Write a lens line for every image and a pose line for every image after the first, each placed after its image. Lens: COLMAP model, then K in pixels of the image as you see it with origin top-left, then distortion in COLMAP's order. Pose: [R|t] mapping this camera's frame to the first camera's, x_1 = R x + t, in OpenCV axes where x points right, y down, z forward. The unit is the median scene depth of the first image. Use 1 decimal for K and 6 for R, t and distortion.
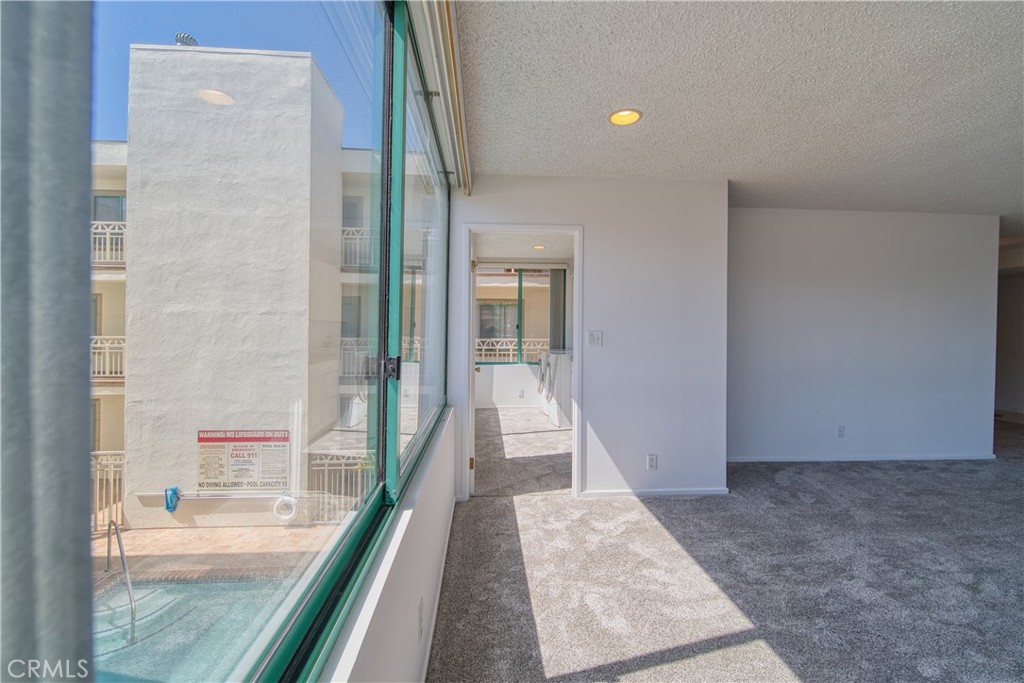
lens RADIAL K [[423.0, 0, 499.2], [0, 423.0, 341.5], [0, 0, 1]] dist [-0.000428, -0.000150]
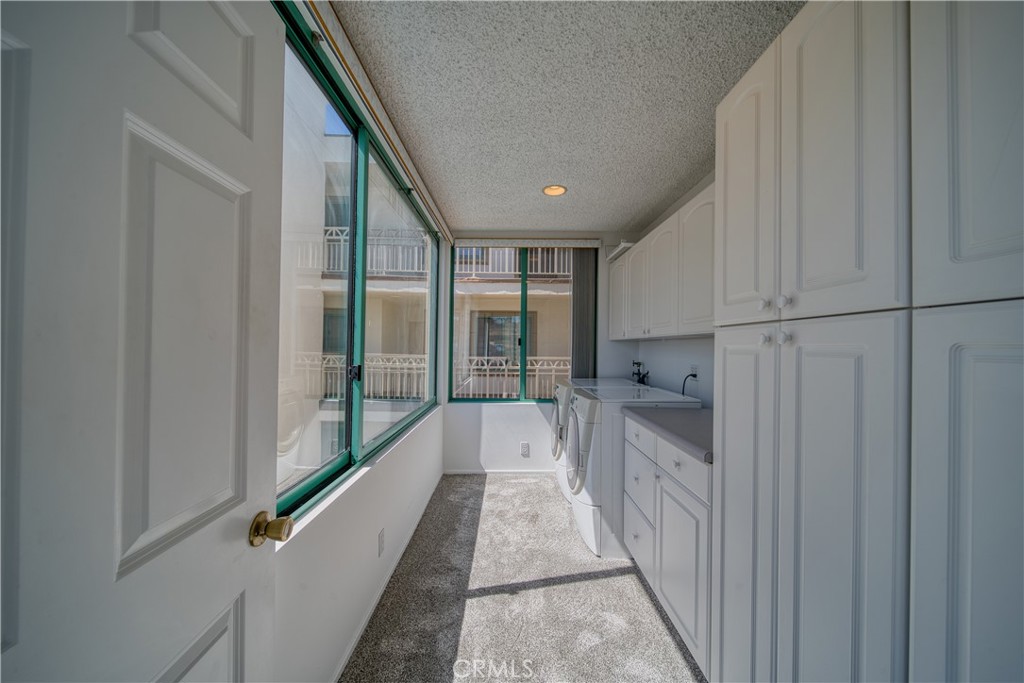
lens RADIAL K [[364.4, 0, 512.0], [0, 364.4, 341.5], [0, 0, 1]] dist [-0.000525, -0.000115]
pose [[0.999778, 0.002930, -0.020864, 0.042464], [-0.003784, 0.999151, -0.041015, -0.013224], [0.020726, 0.041085, 0.998941, 0.457038]]
